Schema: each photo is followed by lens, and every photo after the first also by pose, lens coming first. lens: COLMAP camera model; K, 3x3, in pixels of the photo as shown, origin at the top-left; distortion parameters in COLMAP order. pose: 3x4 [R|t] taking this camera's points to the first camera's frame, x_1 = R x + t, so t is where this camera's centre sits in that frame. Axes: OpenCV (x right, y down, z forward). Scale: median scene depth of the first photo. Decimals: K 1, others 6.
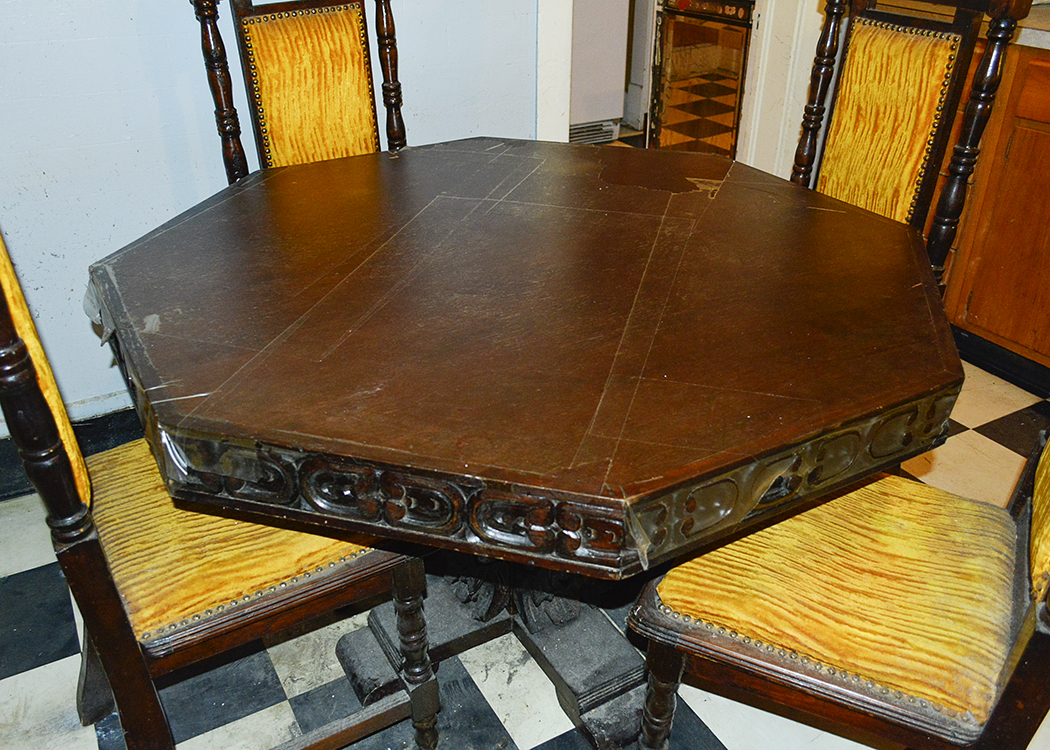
lens RADIAL K [[897.3, 0, 525.7], [0, 897.3, 388.5], [0, 0, 1]] dist [0.018148, 0.006222]
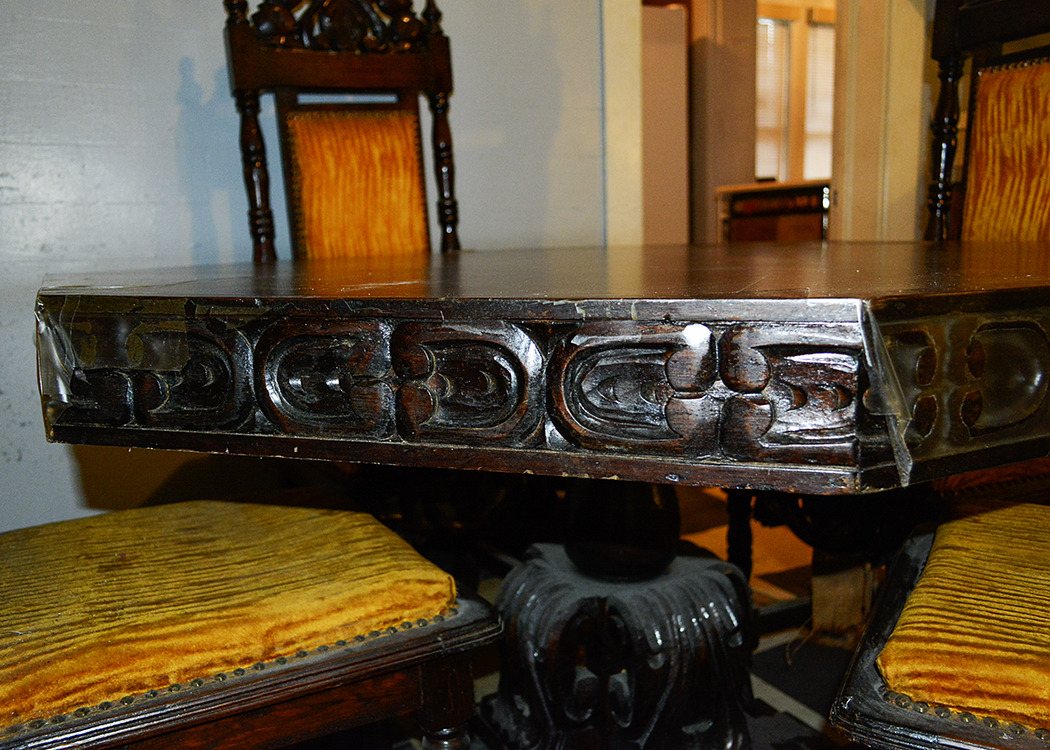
lens RADIAL K [[897.3, 0, 525.7], [0, 897.3, 388.5], [0, 0, 1]] dist [0.018148, 0.006222]
pose [[0.997751, -0.027499, -0.061132, -0.025010], [0.005051, 0.940229, -0.340505, 0.175039], [0.066842, 0.339430, 0.938253, 0.270181]]
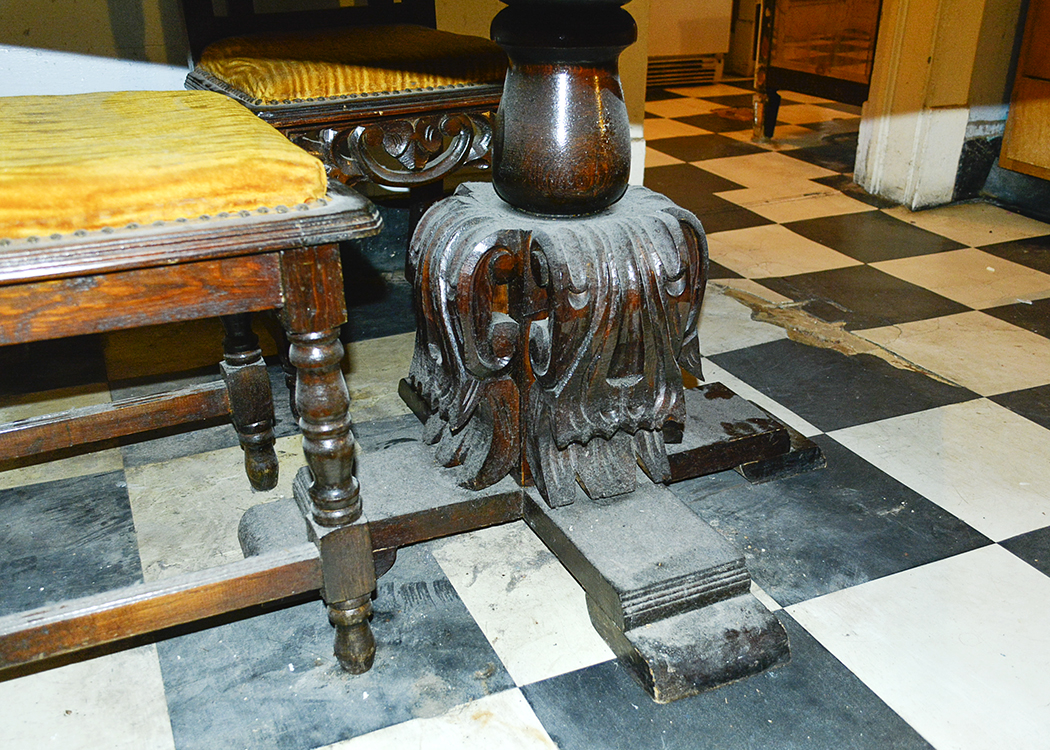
lens RADIAL K [[1013.0, 0, 525.0], [0, 1013.0, 375.0], [0, 0, 1]] dist [-0.002947, 0.006407]
pose [[0.995699, 0.043213, -0.081949, 0.039192], [-0.050695, 0.994511, -0.091529, 0.240915], [0.077544, 0.095289, 0.992425, 0.314783]]
